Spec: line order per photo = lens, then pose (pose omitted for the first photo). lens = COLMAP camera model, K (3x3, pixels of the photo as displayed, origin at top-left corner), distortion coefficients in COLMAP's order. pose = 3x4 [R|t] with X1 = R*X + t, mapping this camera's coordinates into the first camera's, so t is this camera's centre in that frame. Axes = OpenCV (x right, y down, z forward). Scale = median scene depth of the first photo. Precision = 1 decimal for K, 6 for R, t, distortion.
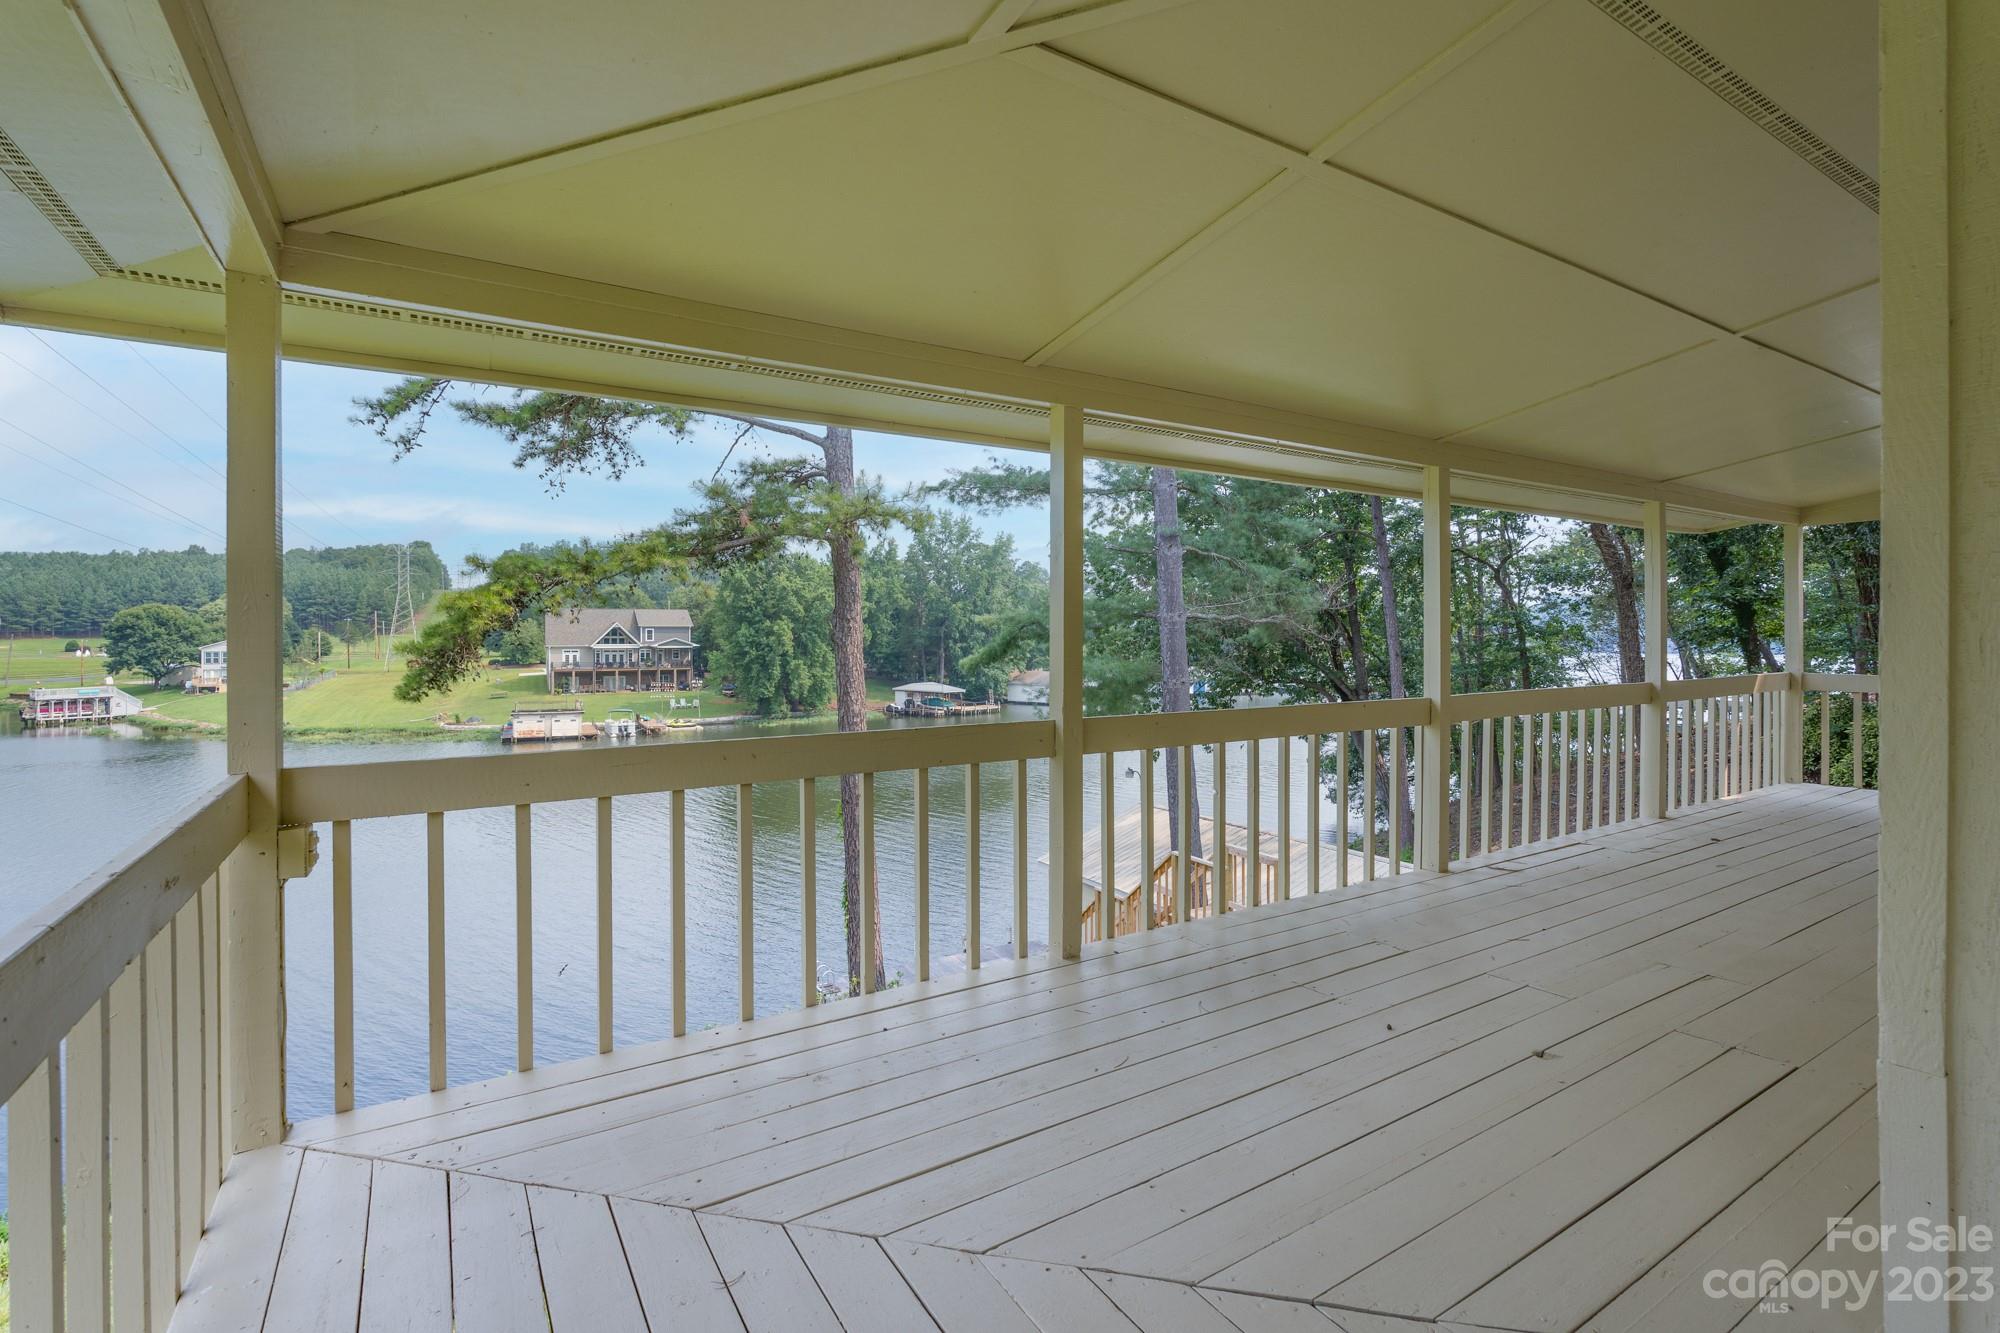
lens RADIAL K [[909.9, 0, 992.8], [0, 909.9, 639.2], [0, 0, 1]] dist [-0.002942, -0.001215]
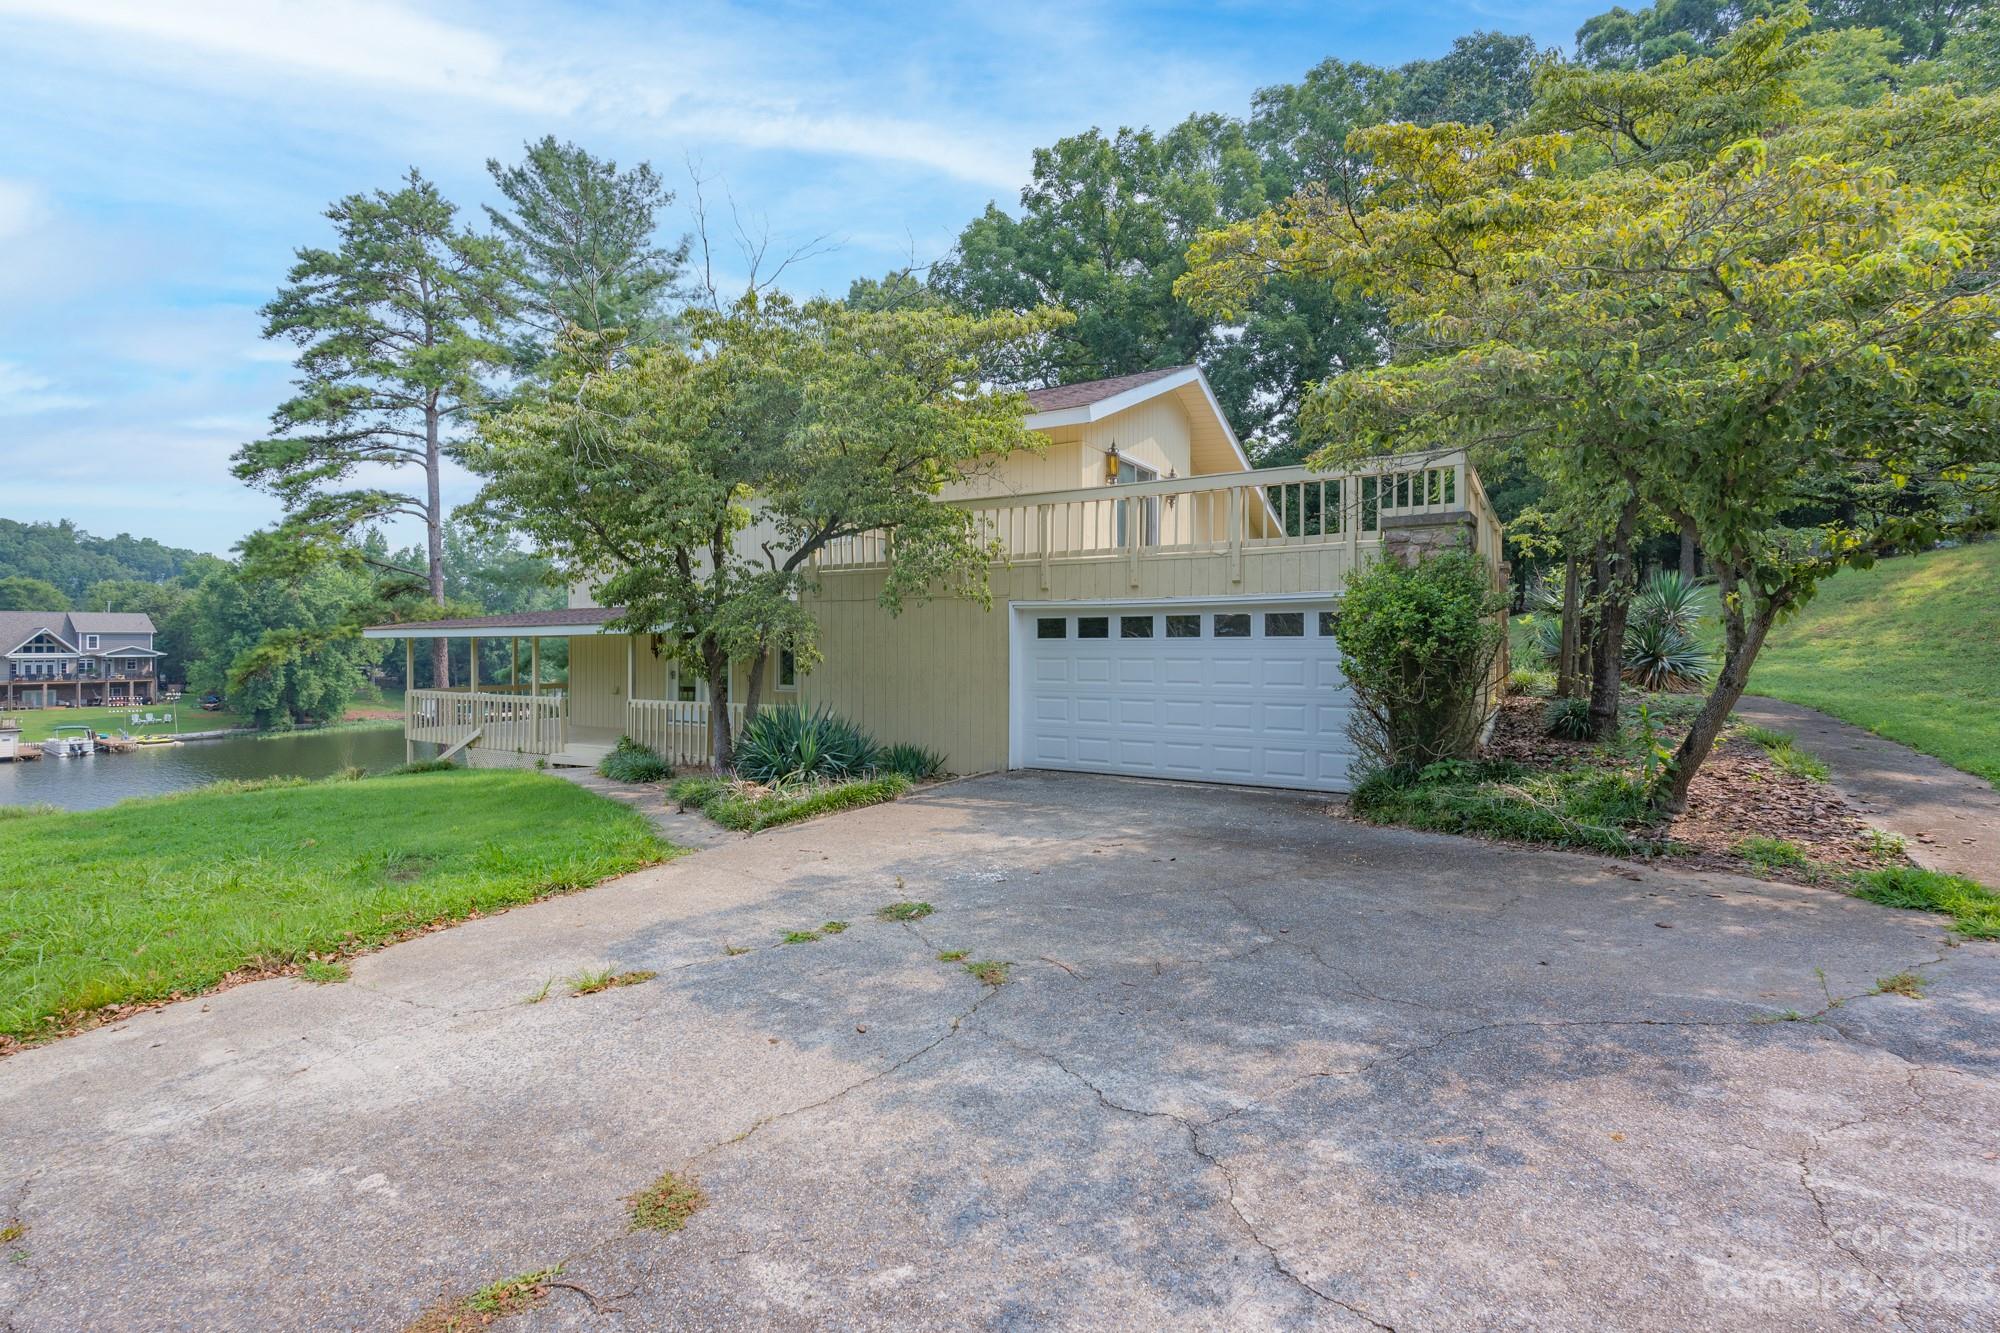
lens RADIAL K [[909.9, 0, 992.8], [0, 909.9, 639.2], [0, 0, 1]] dist [-0.002942, -0.001215]
pose [[0.894537, 0.004263, 0.446973, 0.006851], [-0.002249, 0.999985, -0.005037, -0.006049], [-0.446988, 0.003500, 0.894533, -0.186589]]
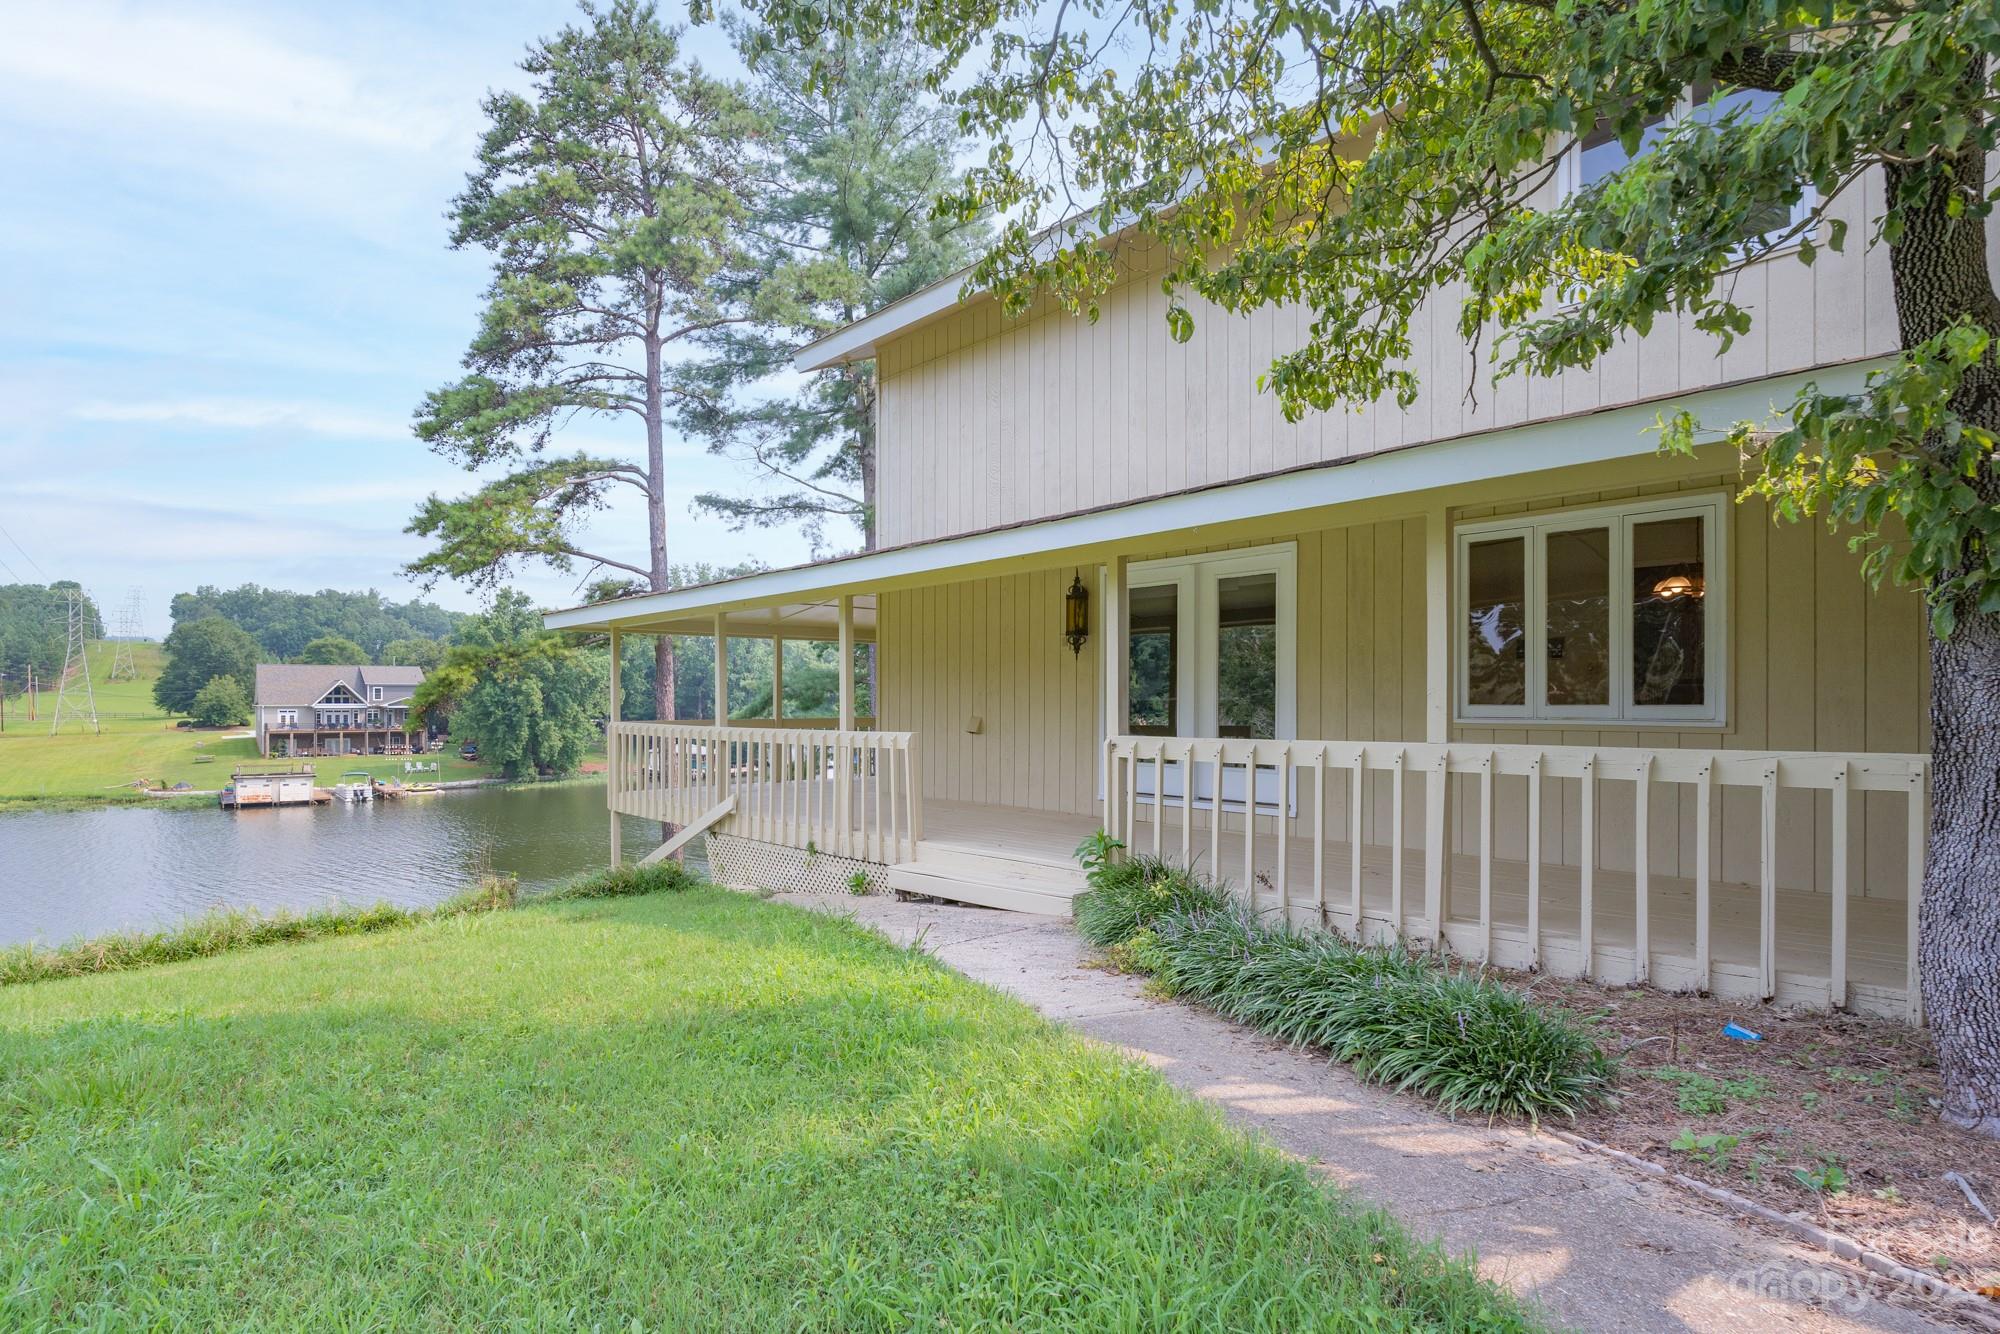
lens RADIAL K [[1005.4, 0, 893.9], [0, 1005.4, 705.0], [0, 0, 1]] dist [-0.004107, -0.000459]
pose [[0.990301, 0.002521, 0.138916, -0.000475], [-0.003178, 0.999985, 0.004505, 0.000432], [-0.138903, -0.004903, 0.990294, -0.093523]]
